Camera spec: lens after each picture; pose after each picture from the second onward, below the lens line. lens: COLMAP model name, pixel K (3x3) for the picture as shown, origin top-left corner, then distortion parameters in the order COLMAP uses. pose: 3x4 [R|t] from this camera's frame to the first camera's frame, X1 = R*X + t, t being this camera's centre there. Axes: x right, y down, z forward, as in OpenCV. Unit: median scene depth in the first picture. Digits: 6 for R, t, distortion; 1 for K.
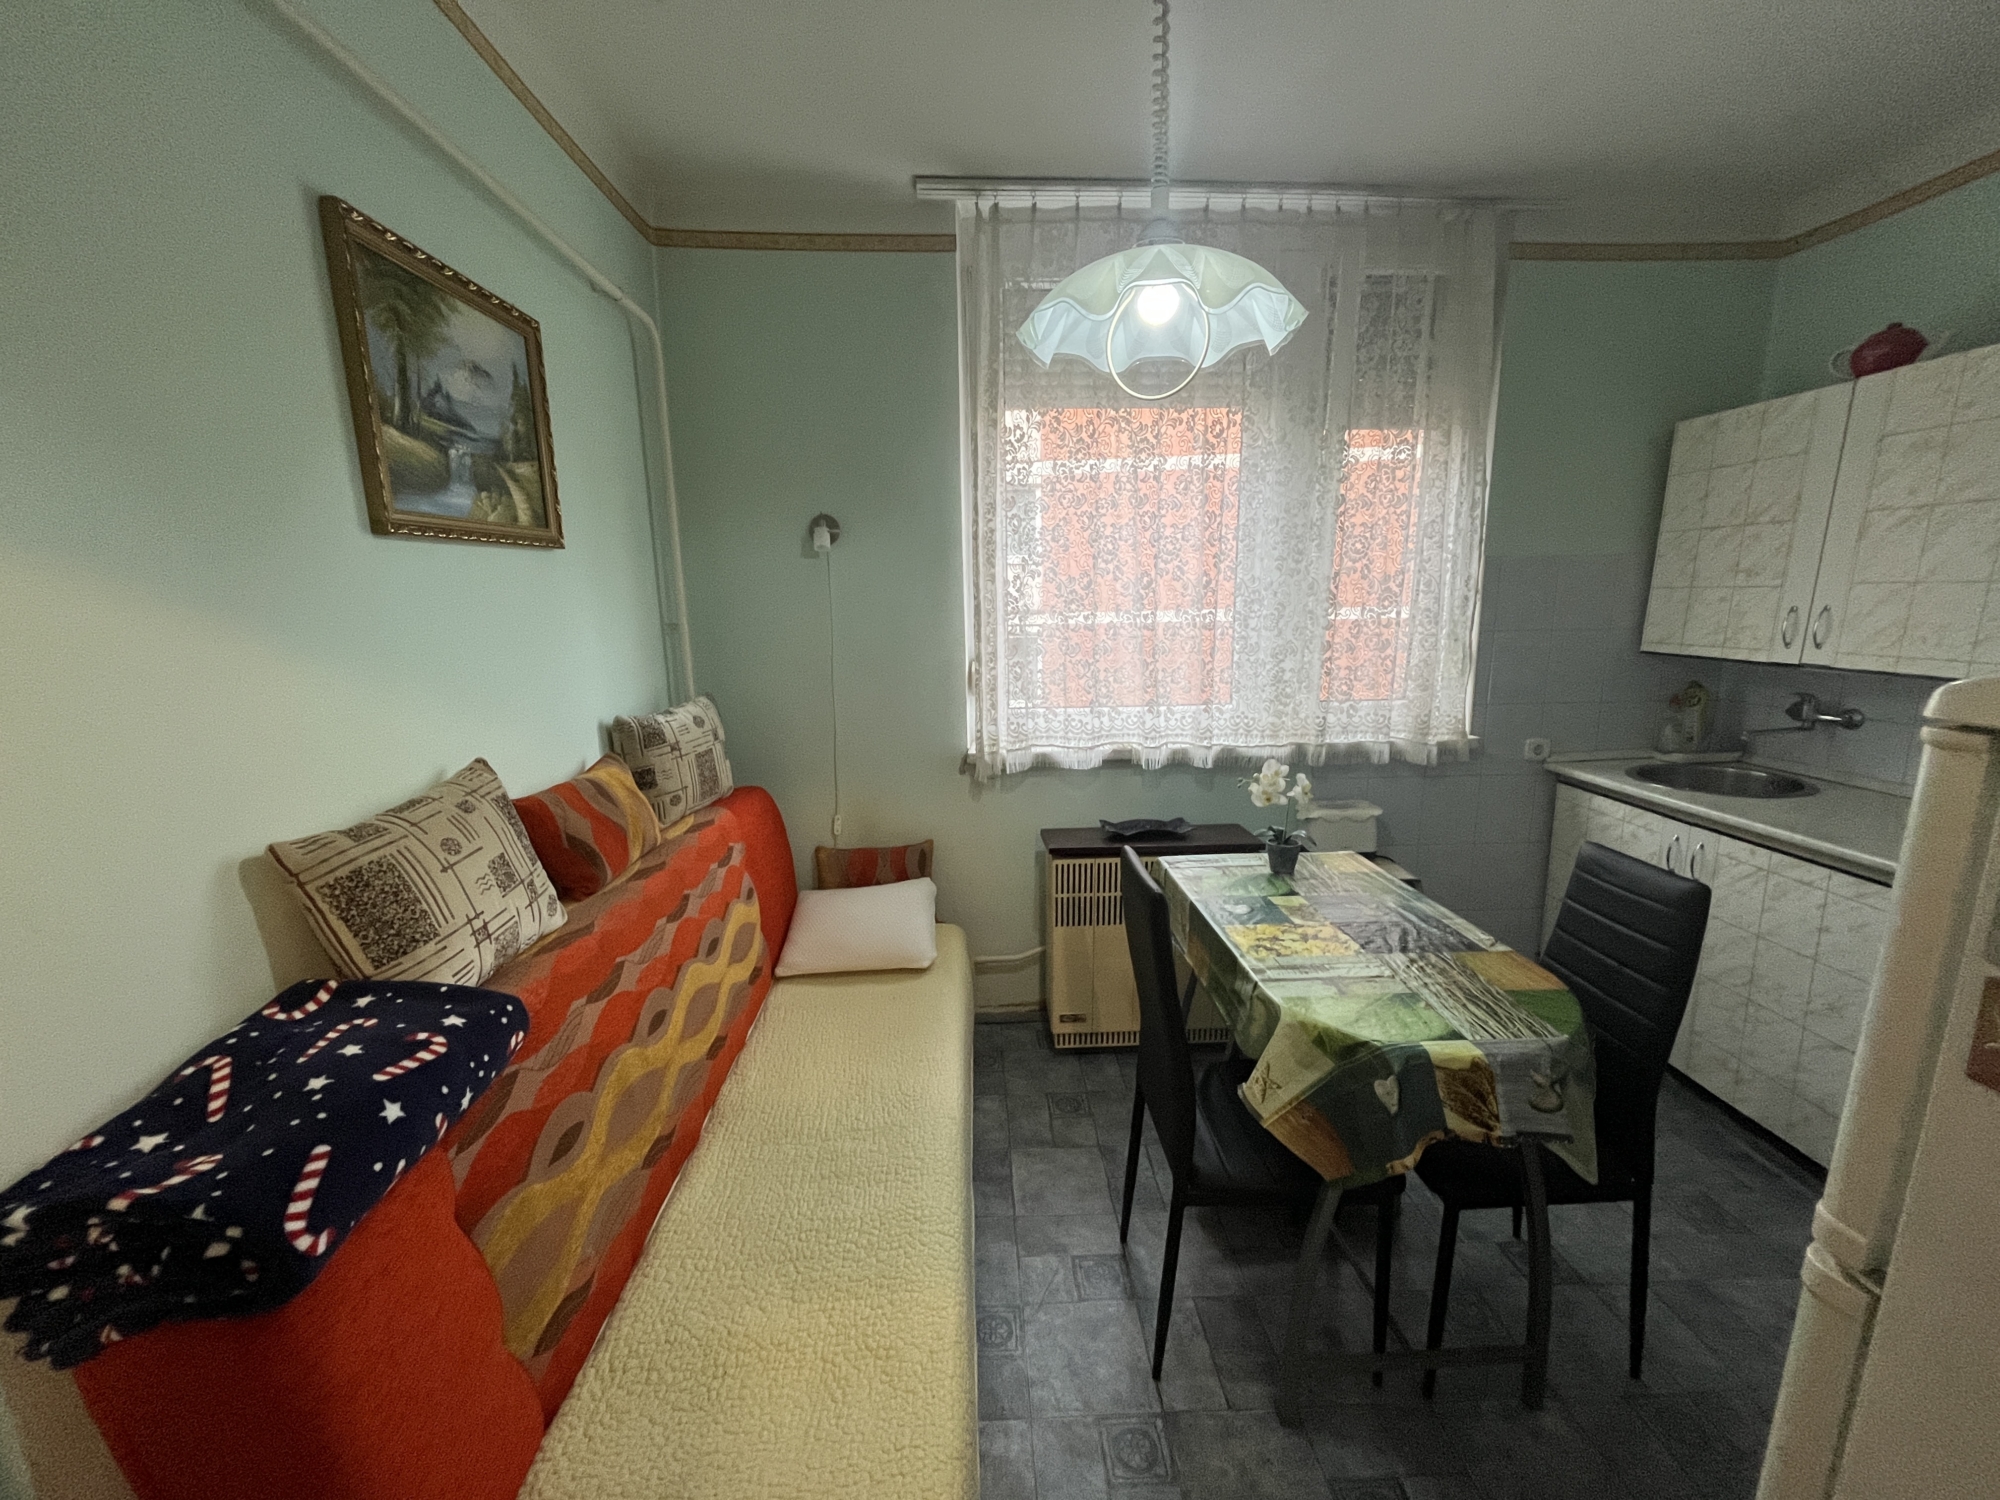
lens RADIAL K [[810.8, 0, 989.8], [0, 810.8, 753.7], [0, 0, 1]] dist [0.001888, 0.000273]
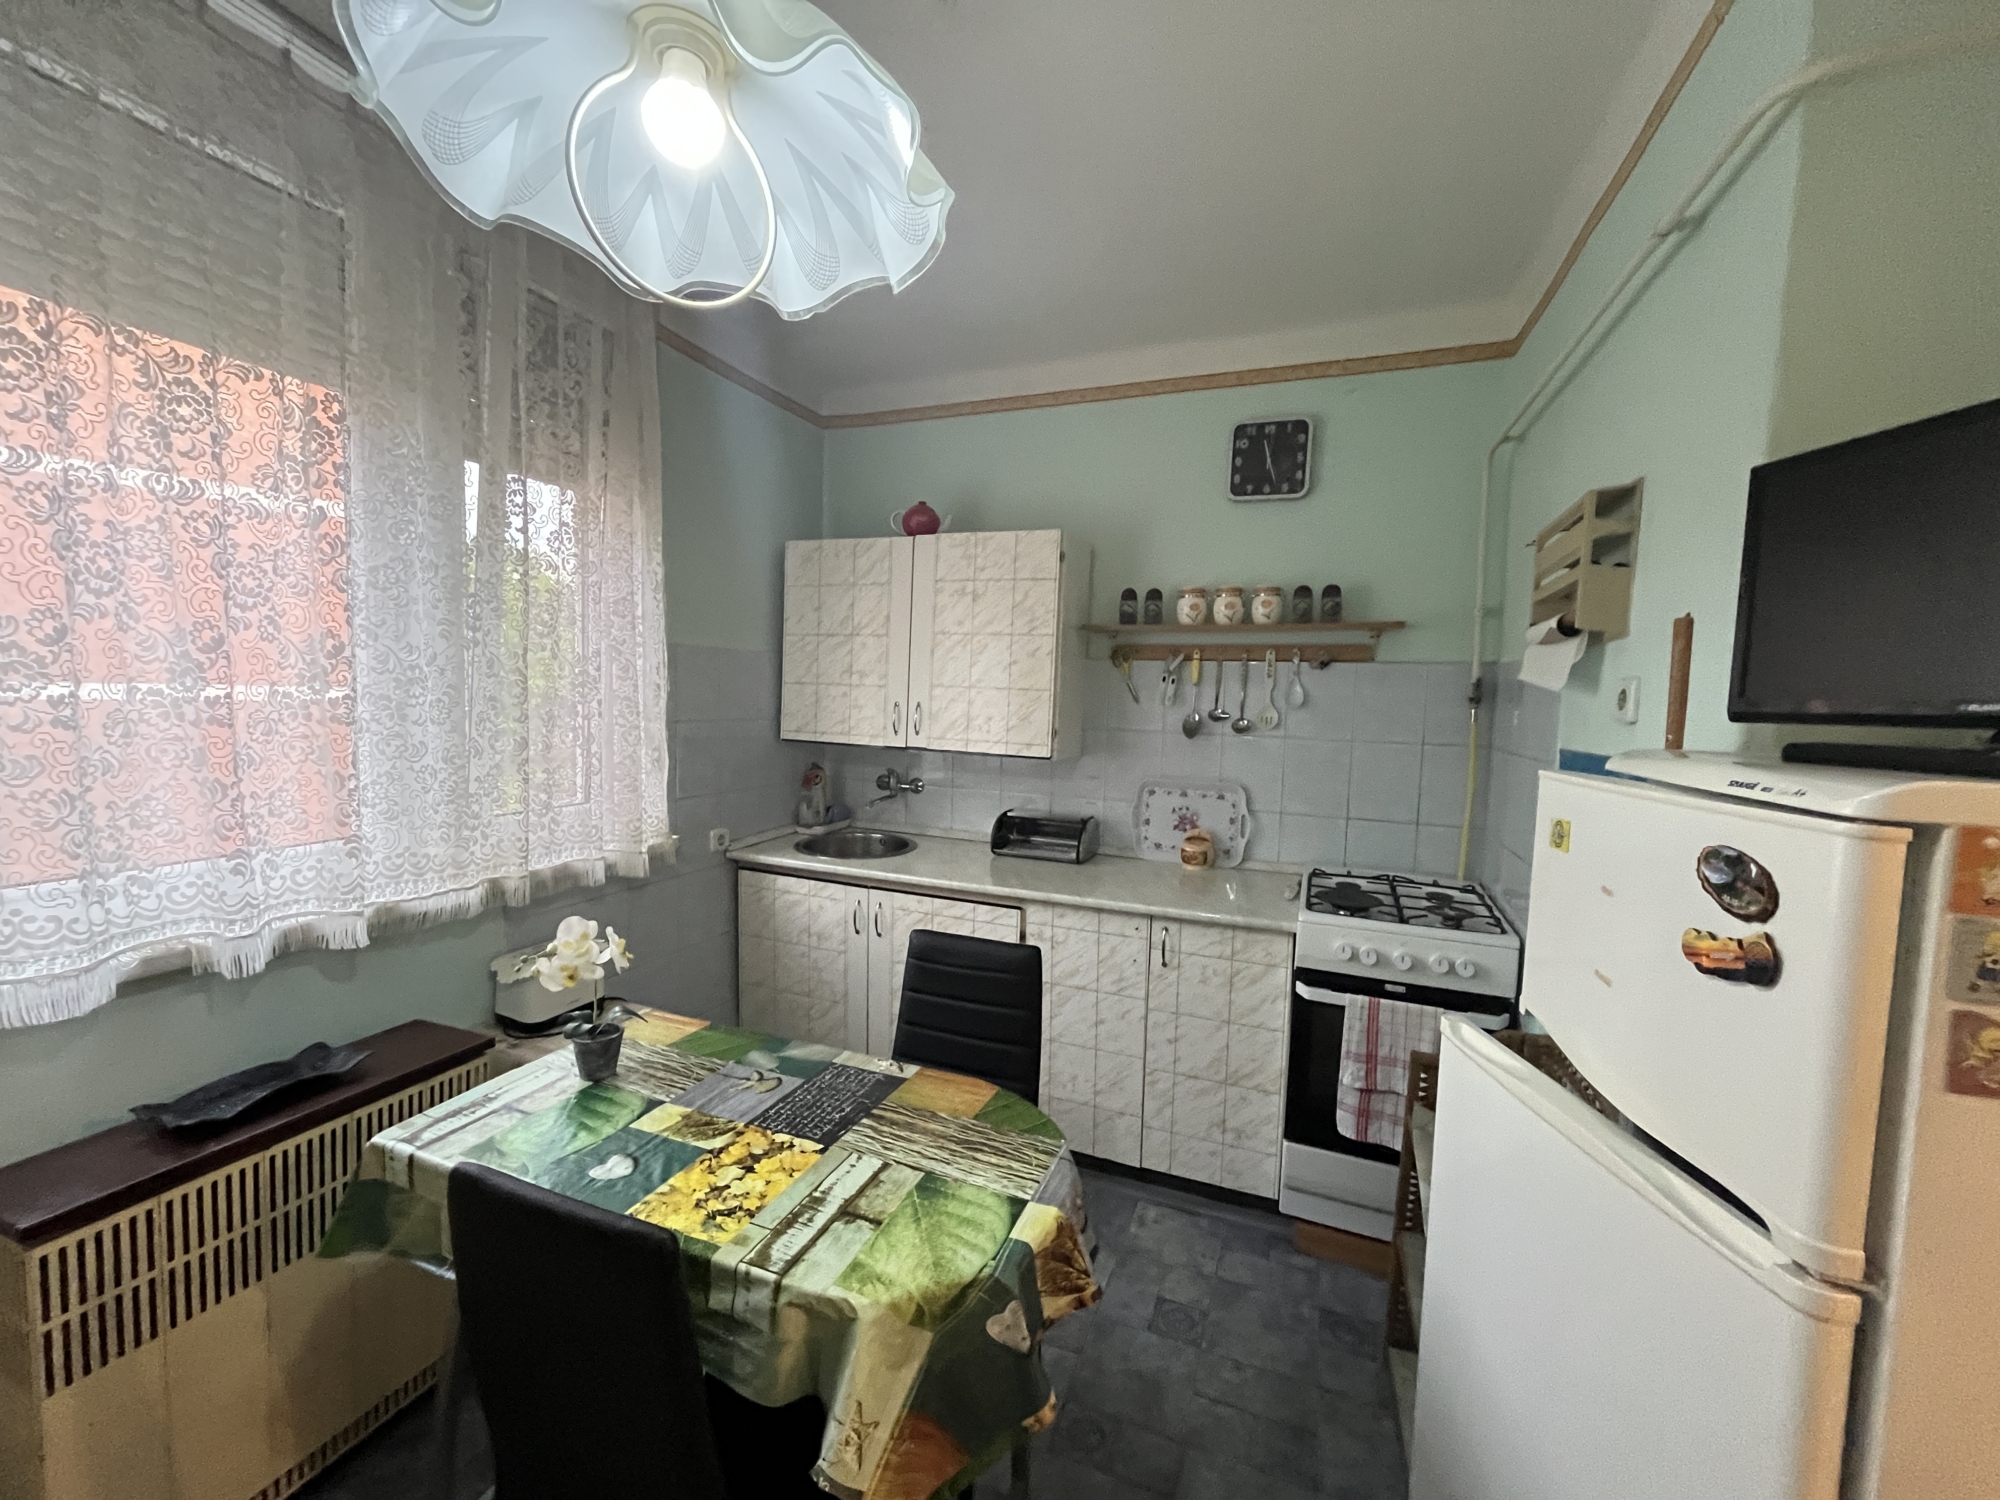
lens RADIAL K [[808.2, 0, 993.1], [0, 808.2, 752.1], [0, 0, 1]] dist [-0.002450, -0.000042]
pose [[0.403189, -0.042555, 0.914127, -0.100928], [0.137491, 0.990396, -0.014537, -0.059470], [-0.904729, 0.131545, 0.405168, 0.332080]]
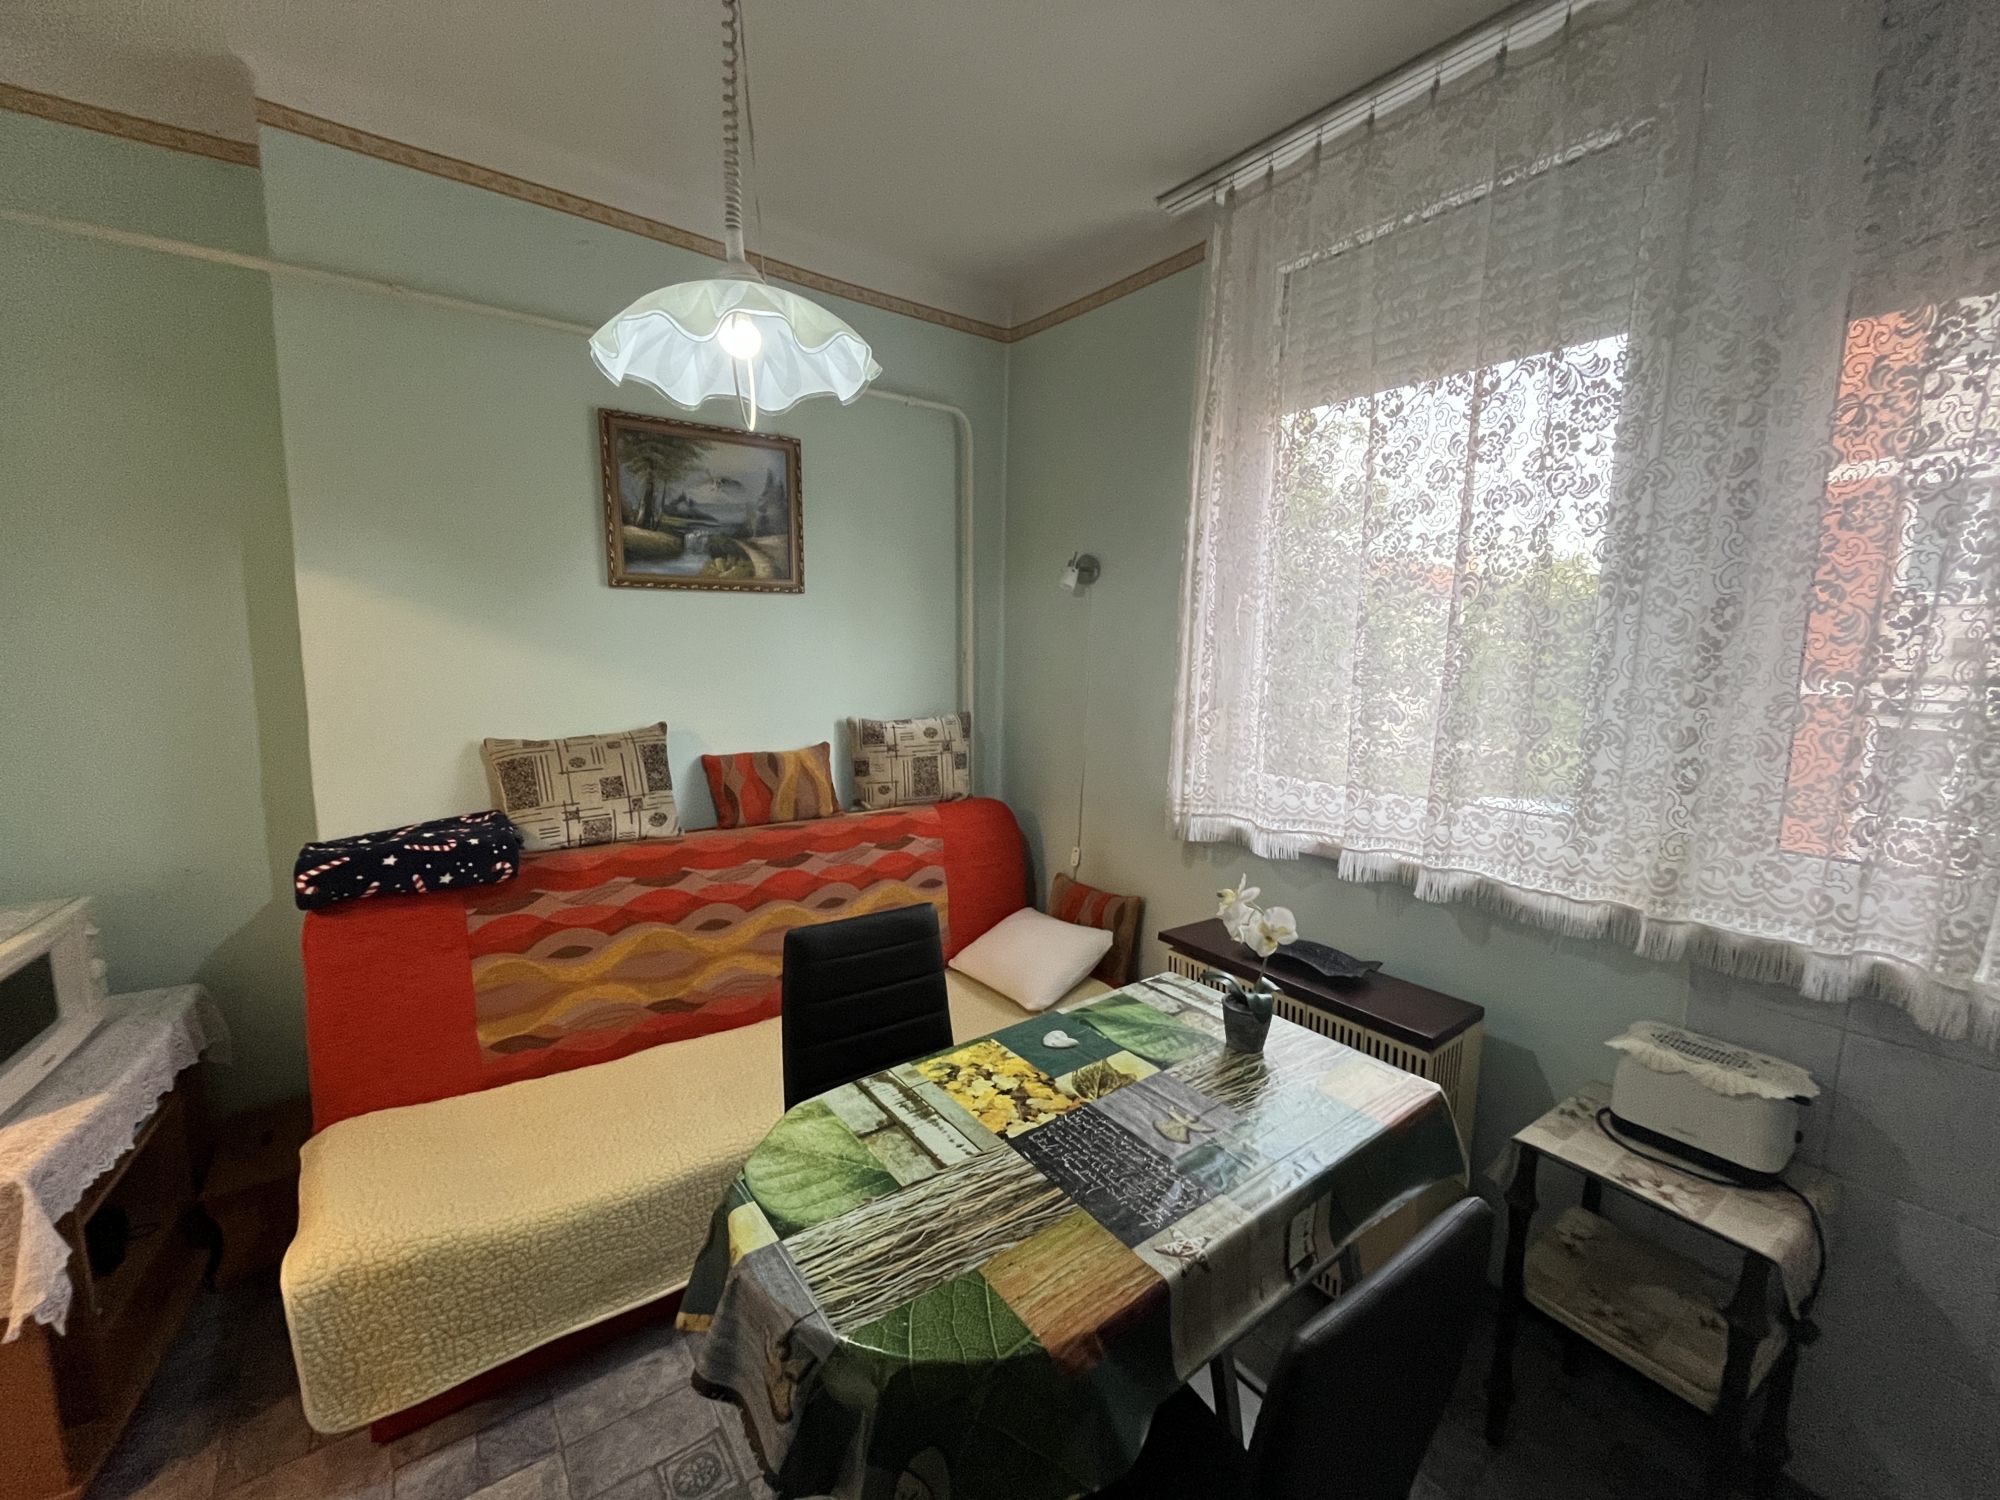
lens RADIAL K [[808.2, 0, 993.1], [0, 808.2, 752.1], [0, 0, 1]] dist [-0.002450, -0.000042]
pose [[0.564924, 0.131277, -0.814633, 0.643479], [-0.179654, 0.983147, 0.033848, -0.064968], [0.805348, 0.127231, 0.578988, 0.365698]]
